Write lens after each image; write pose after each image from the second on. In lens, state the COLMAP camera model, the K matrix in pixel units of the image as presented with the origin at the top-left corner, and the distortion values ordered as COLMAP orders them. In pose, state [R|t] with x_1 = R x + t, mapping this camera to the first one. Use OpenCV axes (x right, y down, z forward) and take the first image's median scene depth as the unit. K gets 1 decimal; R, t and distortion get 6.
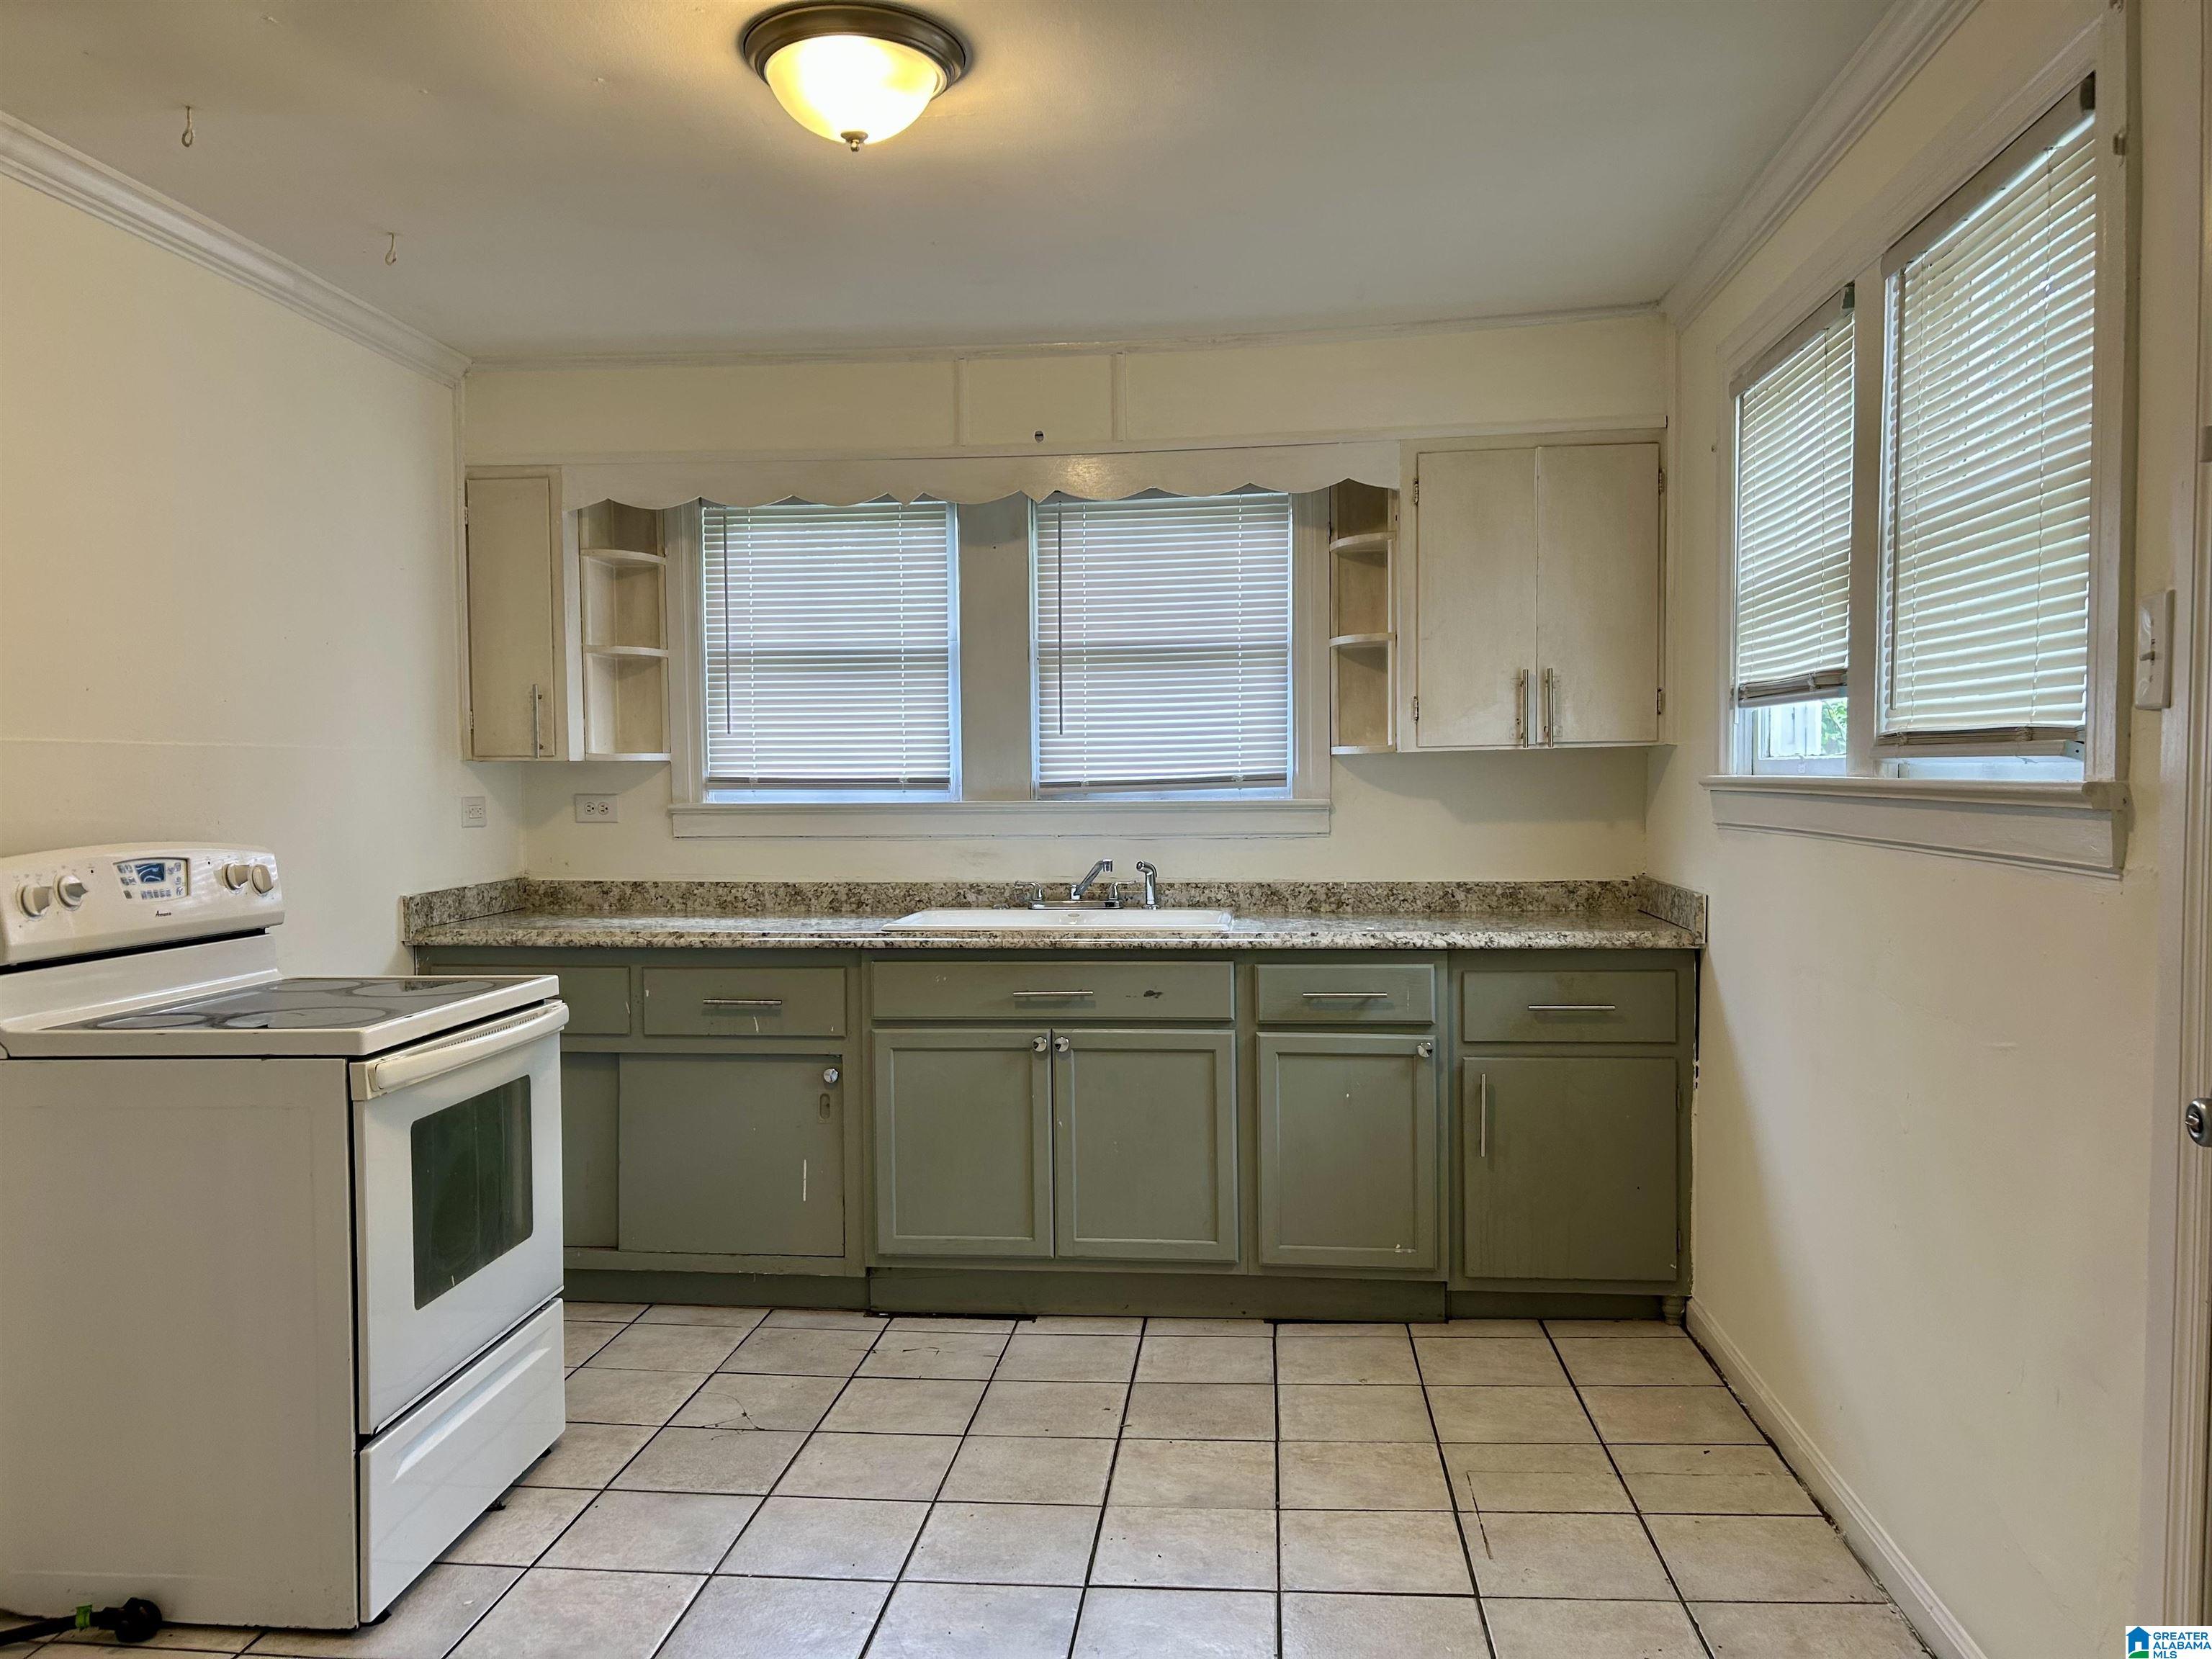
lens RADIAL K [[1690.3, 0, 1106.0], [0, 1690.3, 829.5], [0, 0, 1]] dist [0.115710, -0.153258]
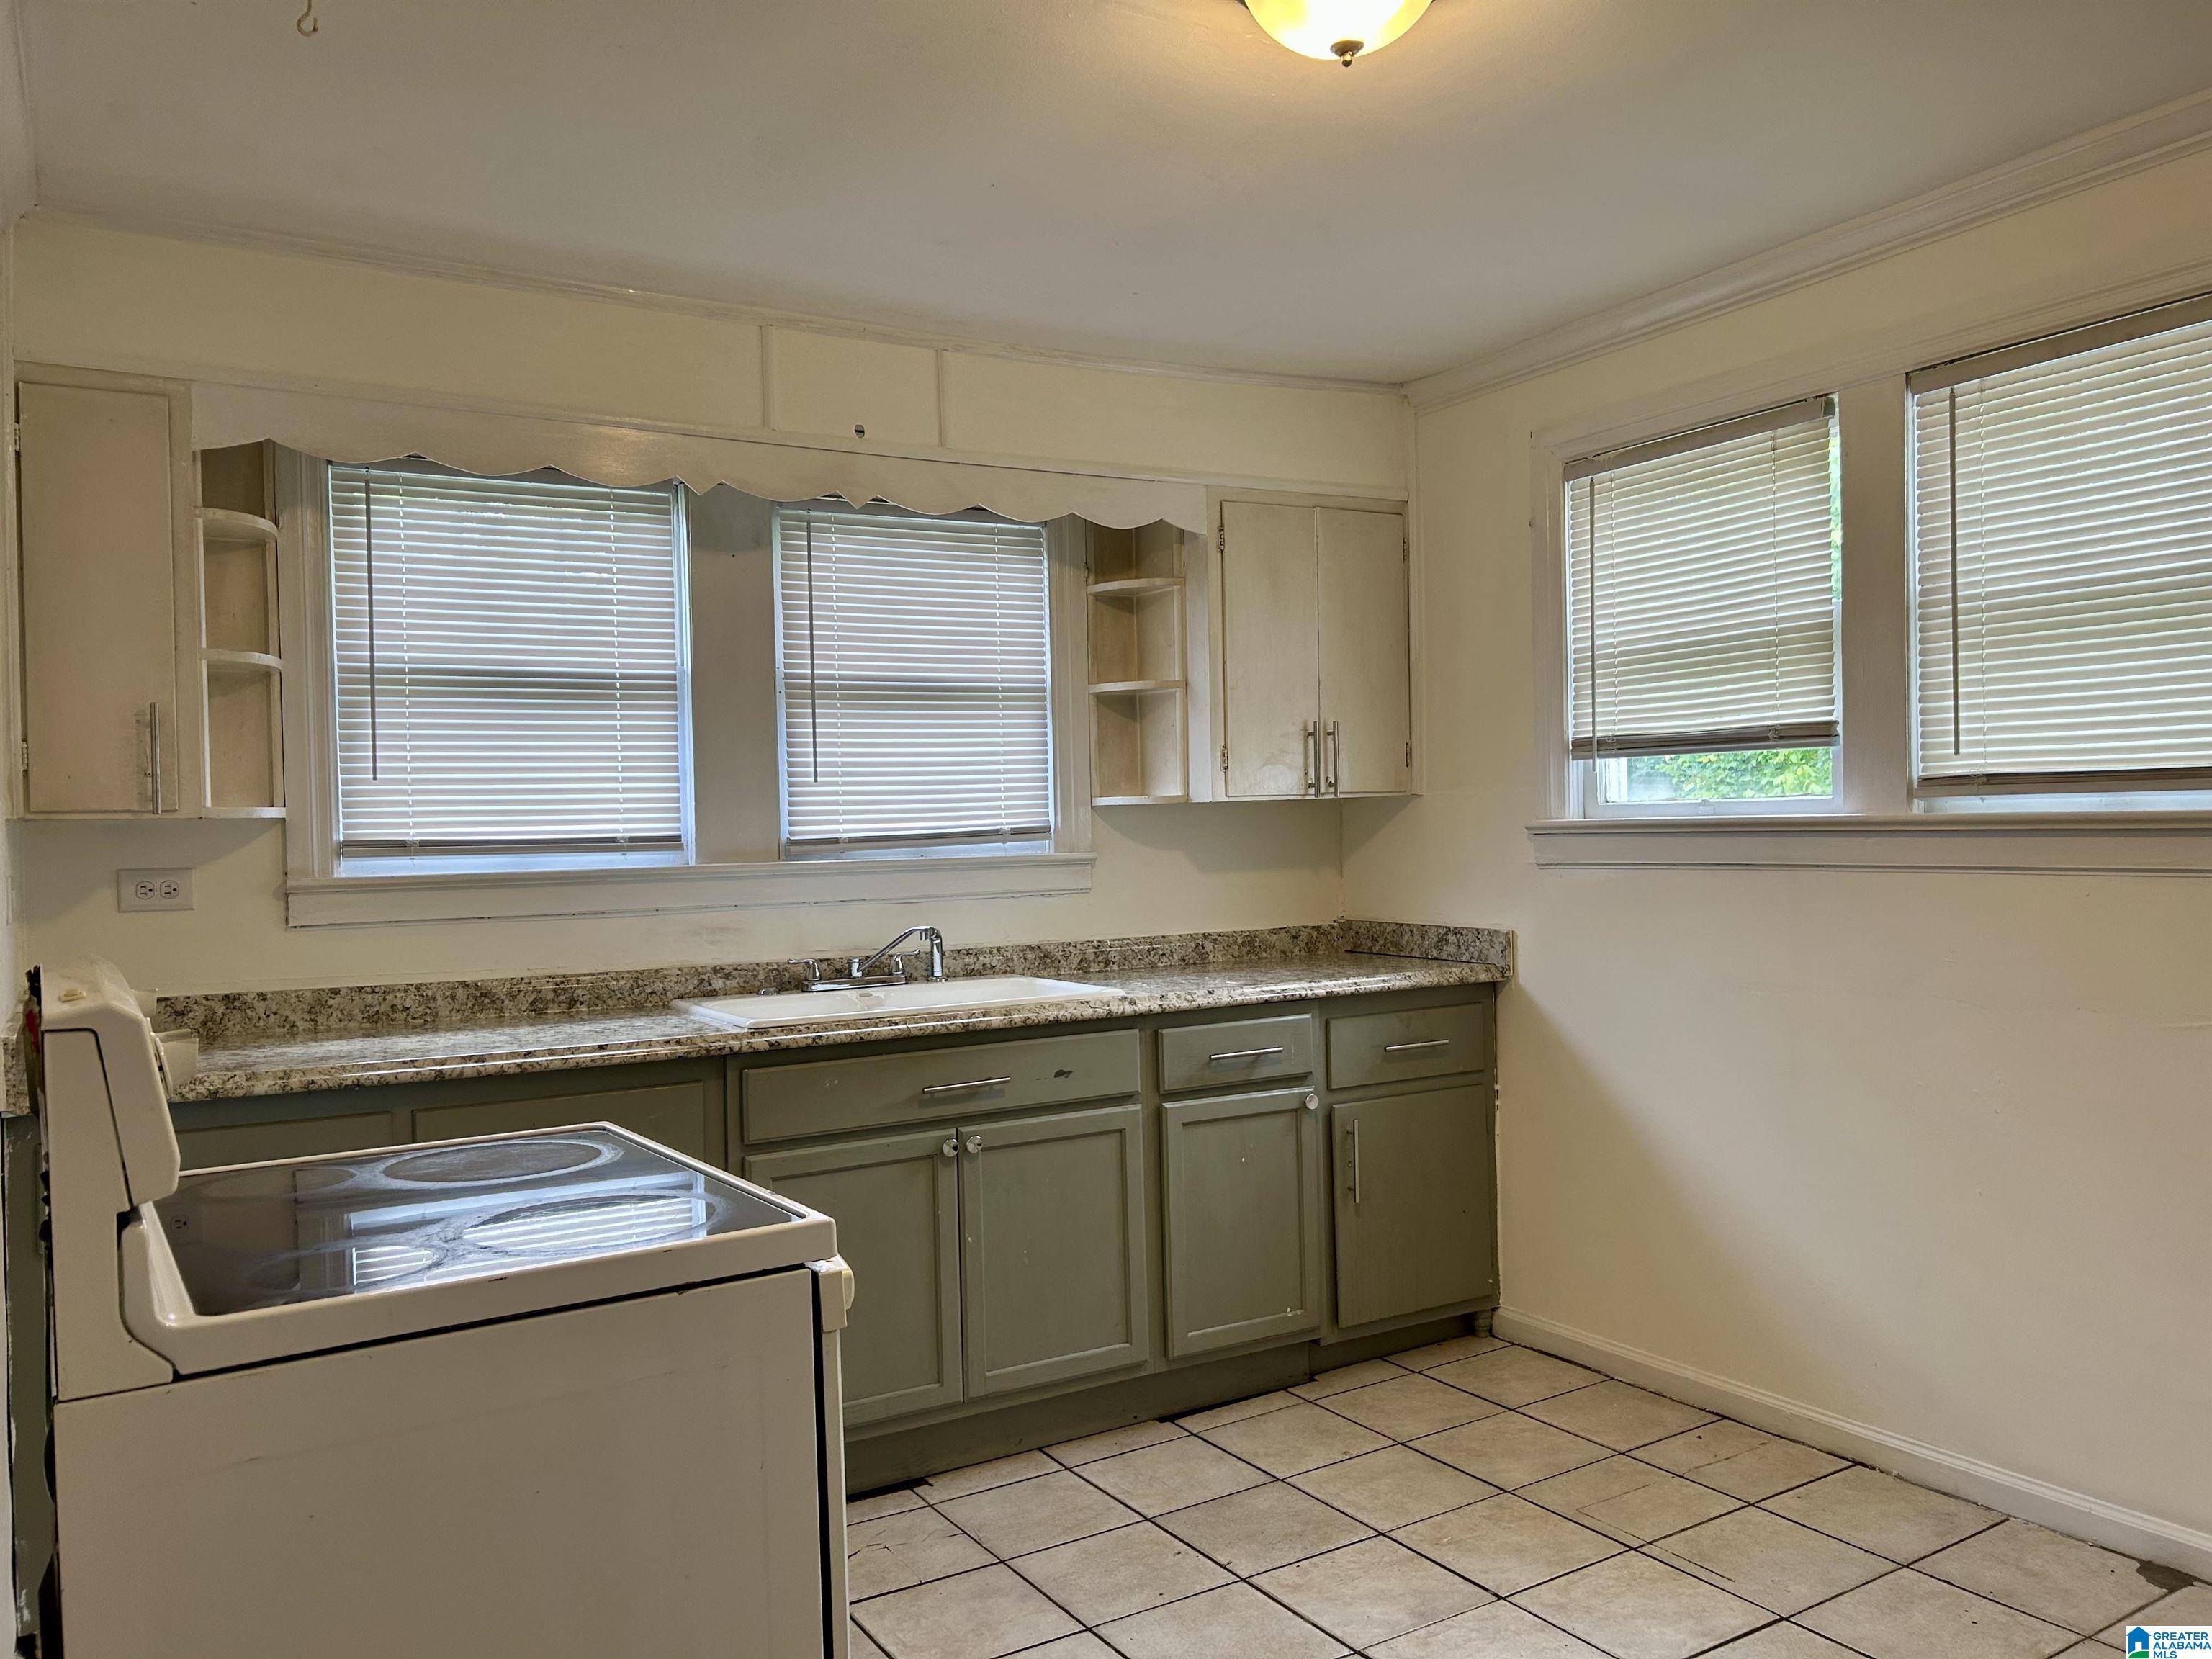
lens RADIAL K [[1690.3, 0, 1106.0], [0, 1690.3, 829.5], [0, 0, 1]] dist [0.115710, -0.153258]
pose [[0.798735, -0.011493, 0.601573, -0.434562], [0.035893, 0.998947, -0.028572, -0.003527], [-0.600611, 0.044414, 0.798307, 0.245033]]
